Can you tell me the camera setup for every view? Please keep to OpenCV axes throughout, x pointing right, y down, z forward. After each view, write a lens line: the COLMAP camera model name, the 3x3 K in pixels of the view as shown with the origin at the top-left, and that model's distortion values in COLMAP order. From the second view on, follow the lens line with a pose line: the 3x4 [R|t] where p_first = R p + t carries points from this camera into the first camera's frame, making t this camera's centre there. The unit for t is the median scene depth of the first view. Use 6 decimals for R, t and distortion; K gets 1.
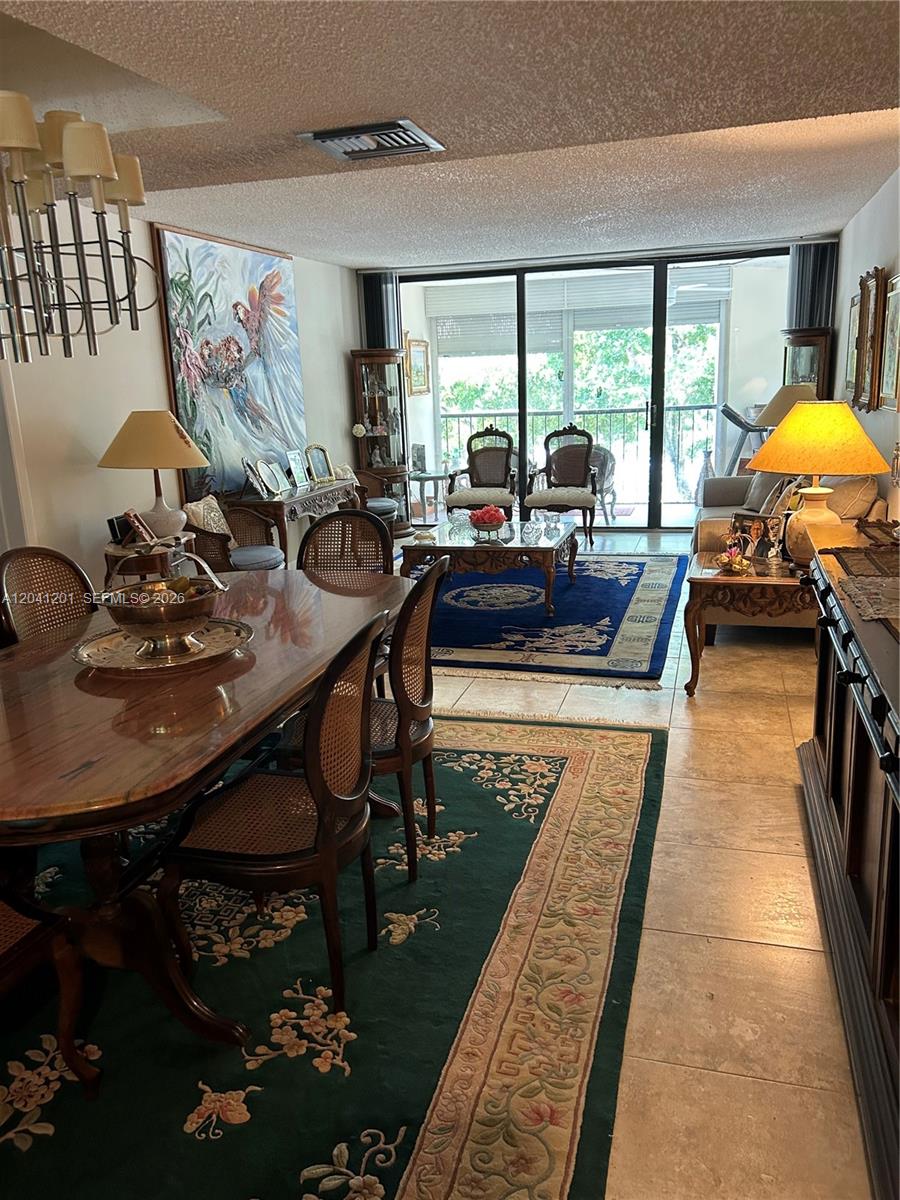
lens RADIAL K [[909.8, 0, 451.4], [0, 909.8, 599.8], [0, 0, 1]] dist [0.011845, 0.002291]
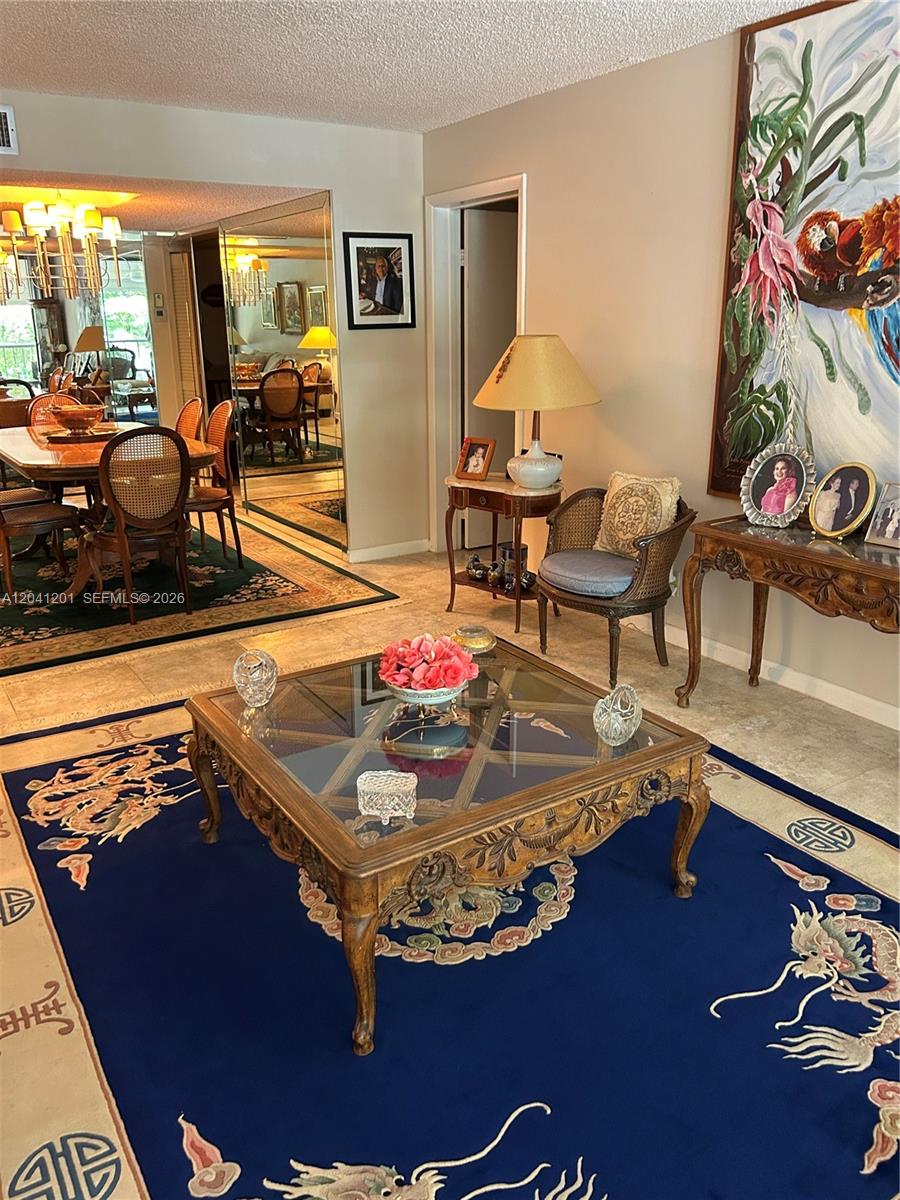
lens RADIAL K [[909.8, 0, 451.8], [0, 909.8, 598.3], [0, 0, 1]] dist [0.011845, 0.002291]
pose [[-0.648556, 0.268961, -0.712064, 0.327112], [-0.155220, 0.869099, 0.469653, -0.326943], [0.745173, 0.415123, -0.521911, 1.287174]]
